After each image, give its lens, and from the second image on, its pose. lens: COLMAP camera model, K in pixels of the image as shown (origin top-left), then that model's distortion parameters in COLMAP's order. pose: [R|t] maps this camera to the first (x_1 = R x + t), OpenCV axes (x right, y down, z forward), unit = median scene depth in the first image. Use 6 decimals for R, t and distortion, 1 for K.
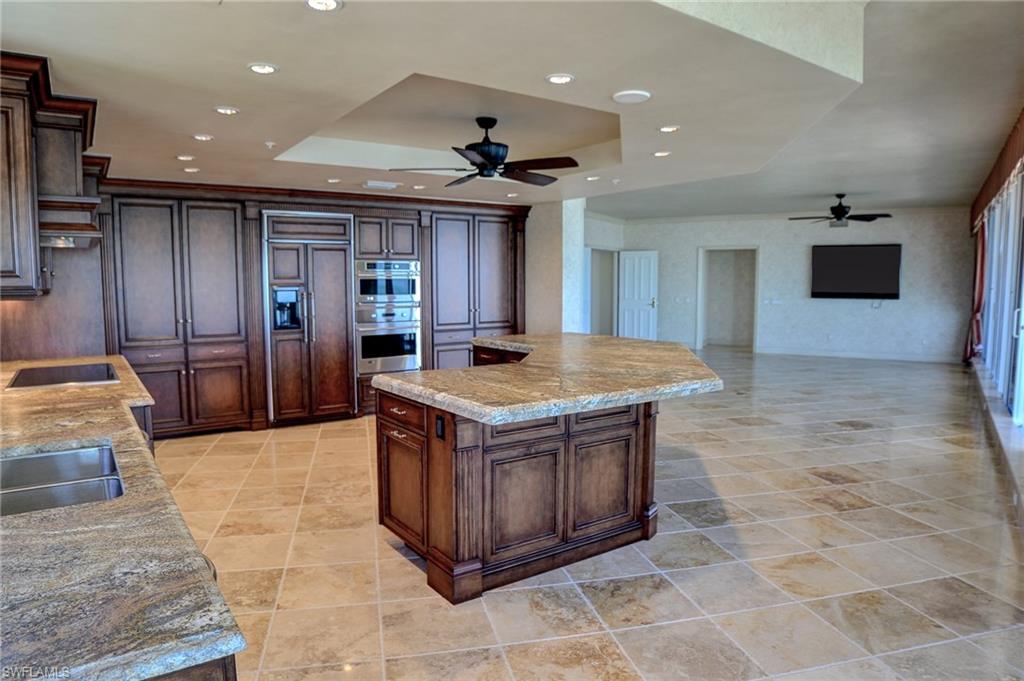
lens RADIAL K [[641.7, 0, 512.0], [0, 641.7, 340.5], [0, 0, 1]] dist [-0.120640, 0.051387]
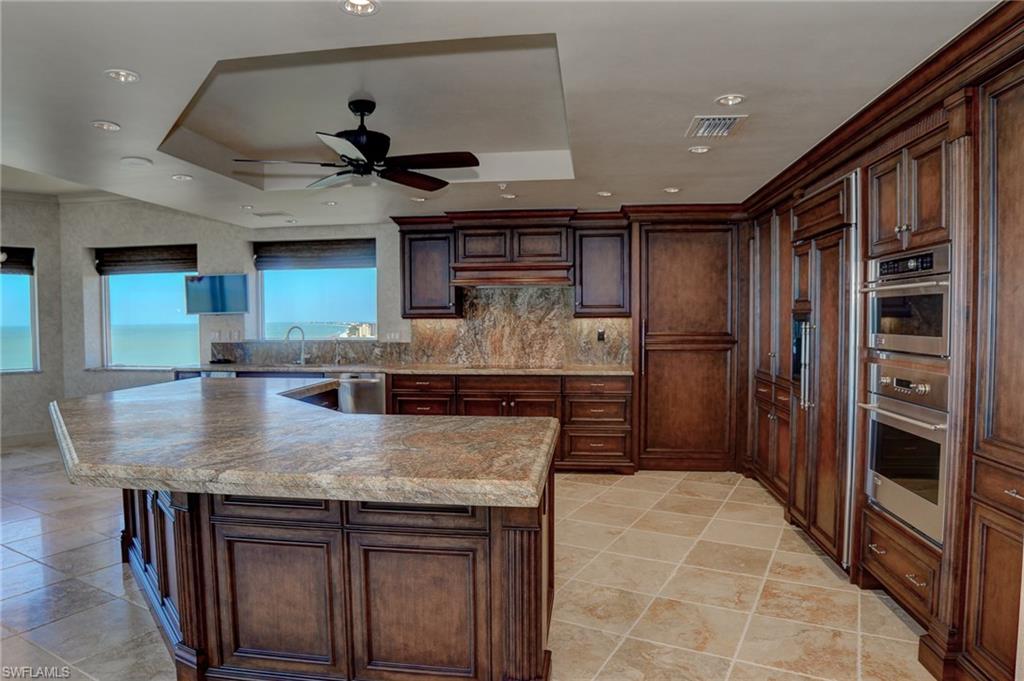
lens RADIAL K [[641.7, 0, 512.0], [0, 641.7, 340.5], [0, 0, 1]] dist [-0.120640, 0.051387]
pose [[-0.668841, 0.035017, -0.742580, 0.289745], [-0.056550, 0.993599, 0.097789, -0.097903], [0.741251, 0.107398, -0.662580, 1.133576]]
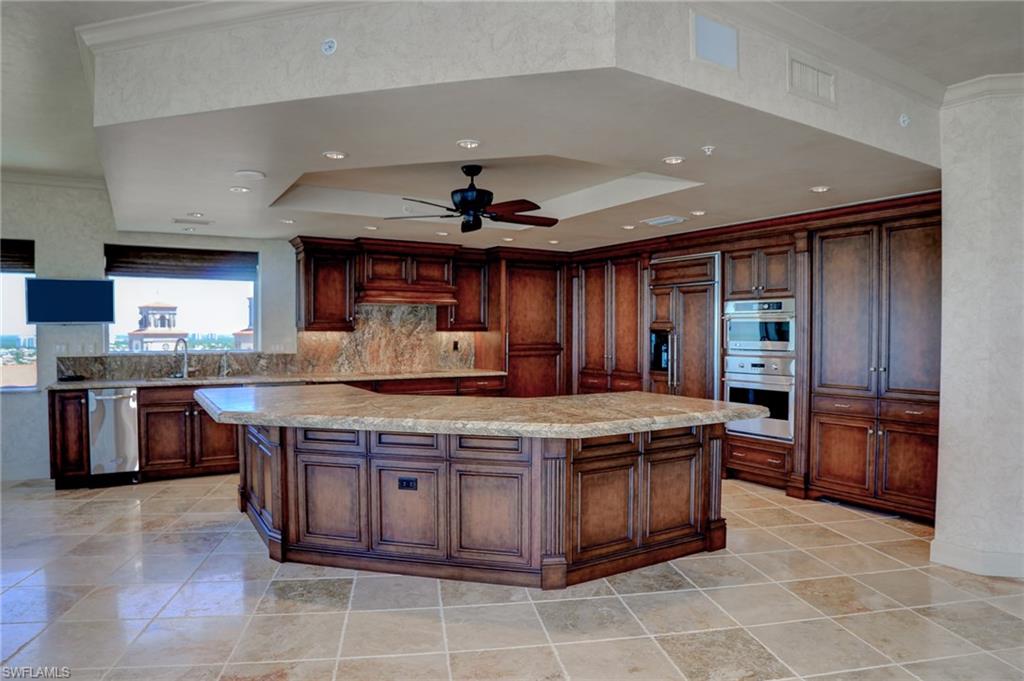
lens RADIAL K [[641.7, 0, 512.0], [0, 641.7, 340.5], [0, 0, 1]] dist [-0.120640, 0.051387]
pose [[-0.062206, 0.019258, -0.997878, 0.676370], [-0.089425, 0.995685, 0.024790, -0.067867], [0.994049, 0.090777, -0.060216, 0.773263]]
